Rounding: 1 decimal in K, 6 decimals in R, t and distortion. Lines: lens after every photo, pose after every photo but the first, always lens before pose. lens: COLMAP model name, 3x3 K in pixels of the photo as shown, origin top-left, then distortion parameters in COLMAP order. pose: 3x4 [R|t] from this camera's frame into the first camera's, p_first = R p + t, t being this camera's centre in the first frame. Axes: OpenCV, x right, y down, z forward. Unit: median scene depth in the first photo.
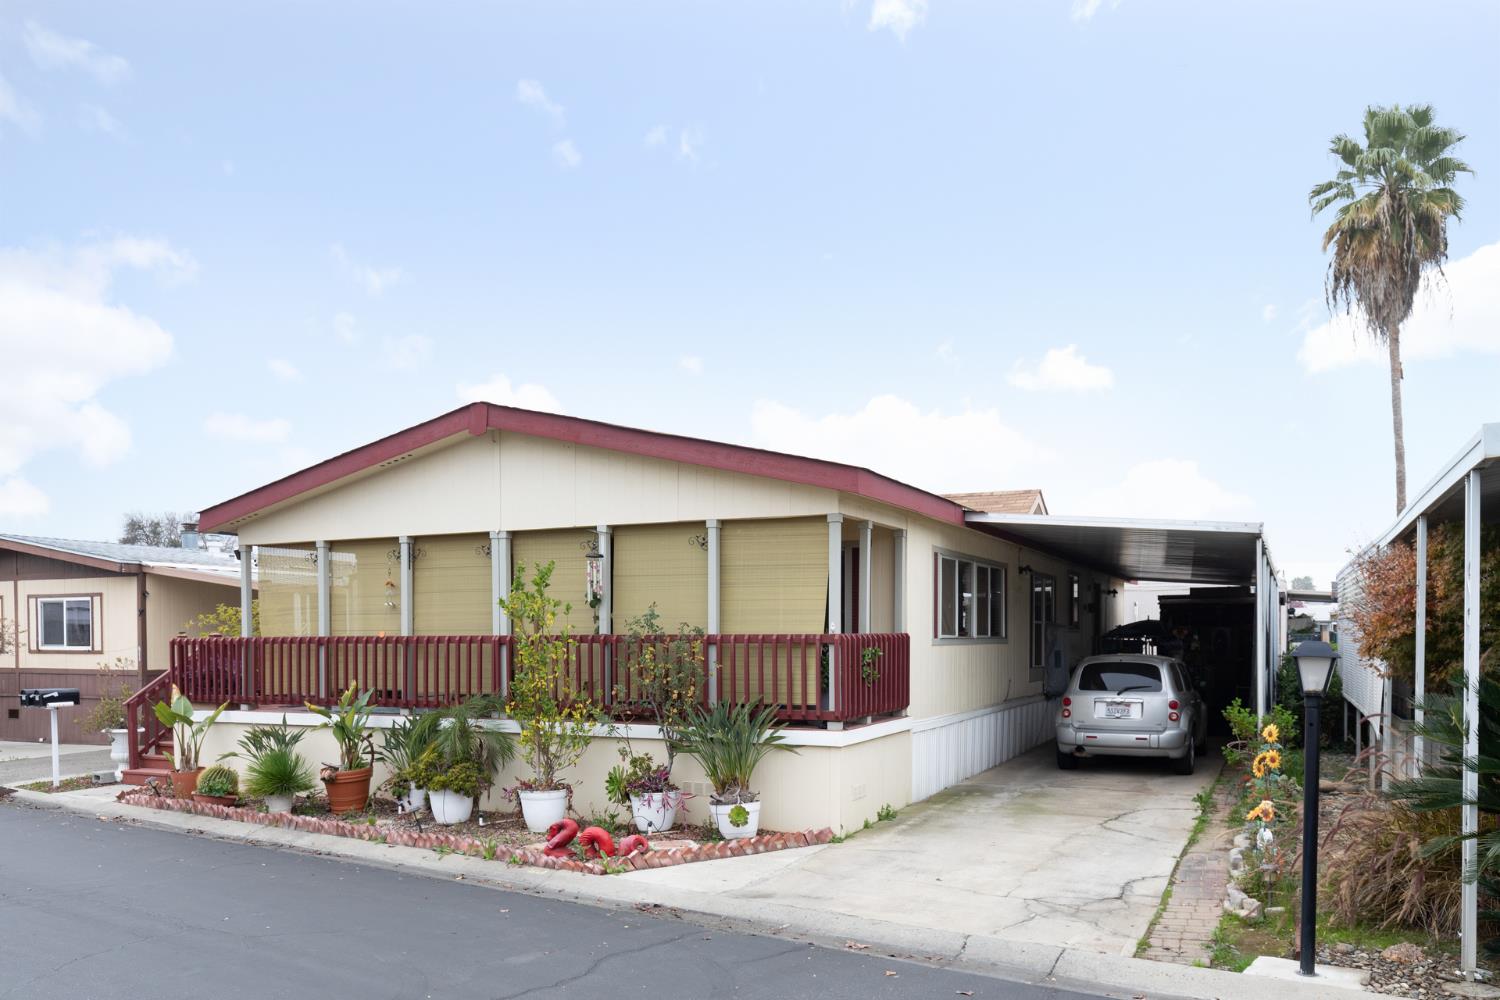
lens RADIAL K [[1146.9, 0, 751.7], [0, 1146.9, 513.4], [0, 0, 1]] dist [-0.001784, -0.012267]
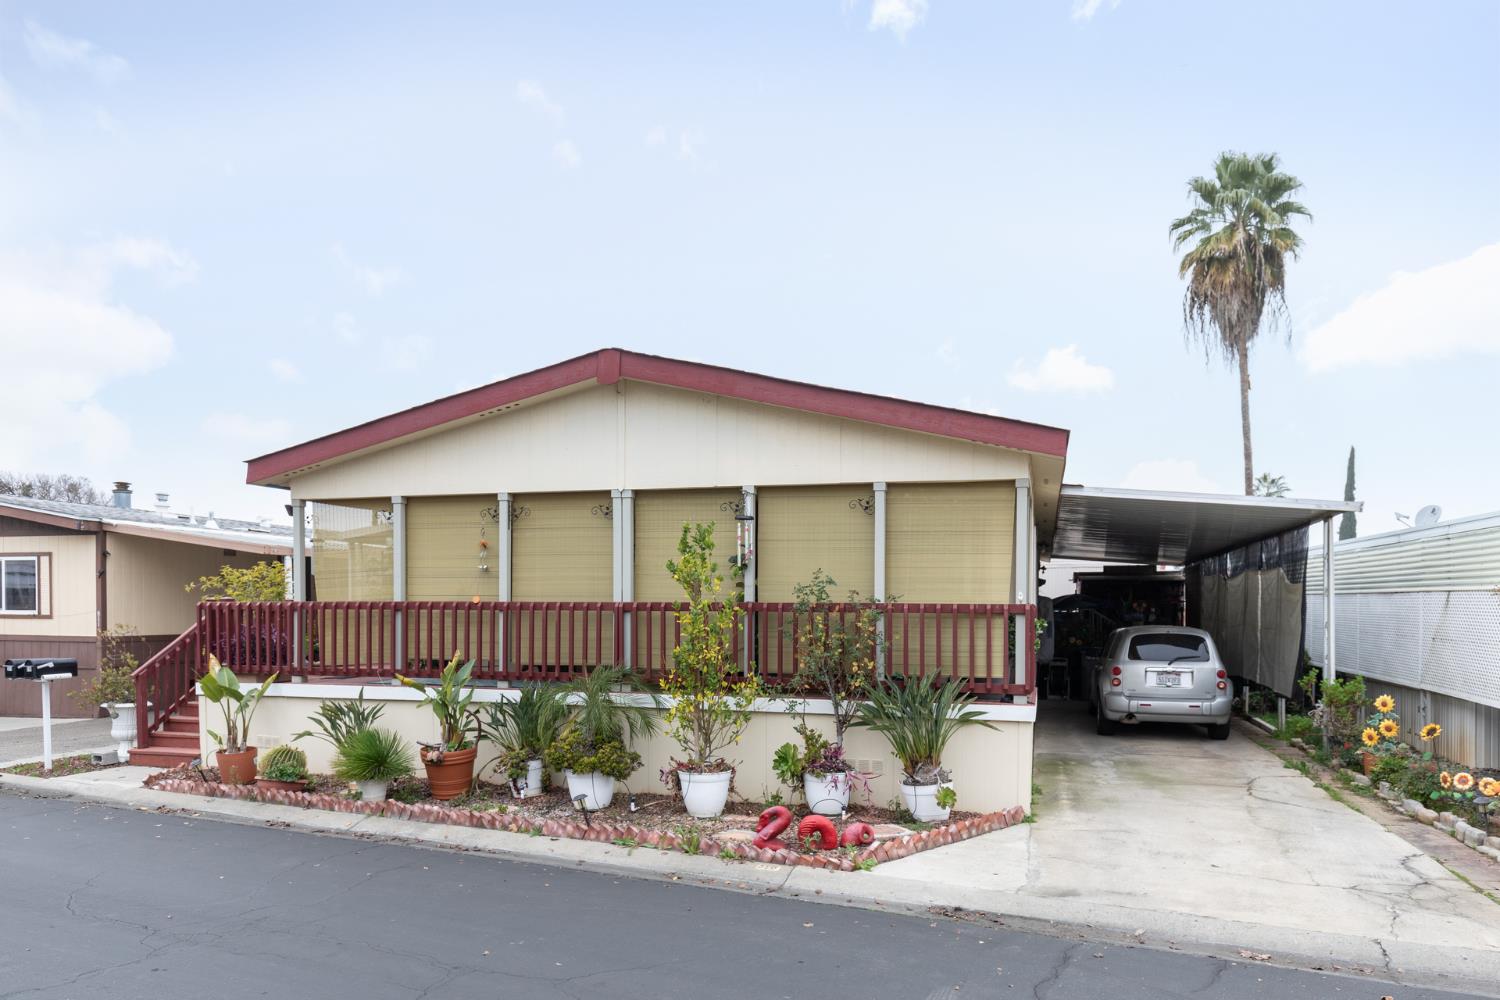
lens RADIAL K [[1015.1, 0, 749.0], [0, 1015.1, 503.3], [0, 0, 1]] dist [0.001246, -0.002586]
pose [[0.986030, 0.025694, 0.164574, -0.254380], [-0.026595, 0.999641, 0.003273, 0.021093], [-0.164431, -0.007604, 0.986359, 0.173328]]
